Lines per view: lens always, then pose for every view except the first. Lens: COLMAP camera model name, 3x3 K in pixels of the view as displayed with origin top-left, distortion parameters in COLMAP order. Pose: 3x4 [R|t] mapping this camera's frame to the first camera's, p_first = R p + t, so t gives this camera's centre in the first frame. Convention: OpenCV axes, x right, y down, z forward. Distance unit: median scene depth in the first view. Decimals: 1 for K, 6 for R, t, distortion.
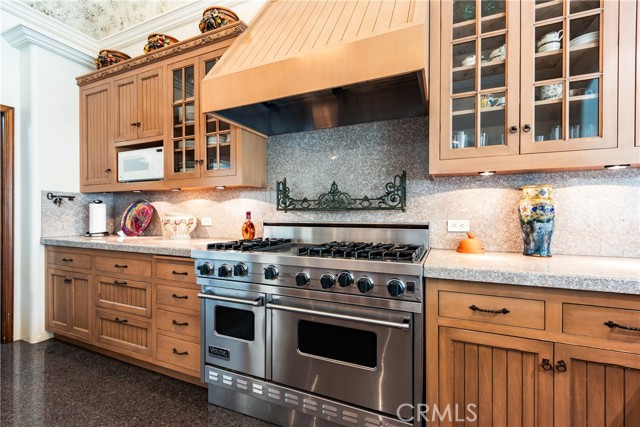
lens RADIAL K [[292.4, 0, 318.7], [0, 292.4, 215.7], [0, 0, 1]] dist [0.005012, -0.000063]
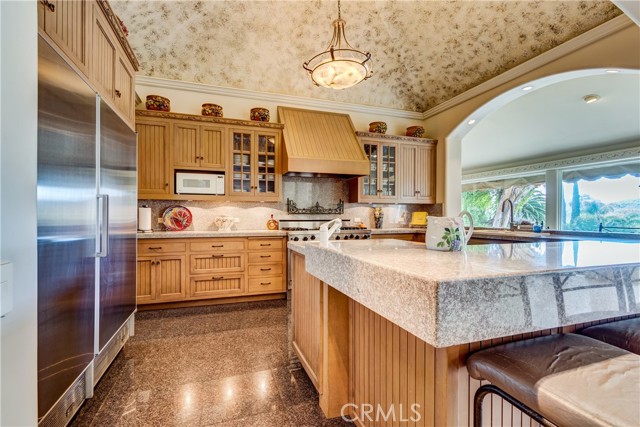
lens RADIAL K [[292.4, 0, 319.5], [0, 292.4, 214.2], [0, 0, 1]] dist [0.005012, -0.000063]
pose [[0.721563, 0.000550, 0.692348, -1.346735], [0.000070, 1.000000, -0.000868, -0.012287], [-0.692349, 0.000674, 0.721563, -0.605084]]
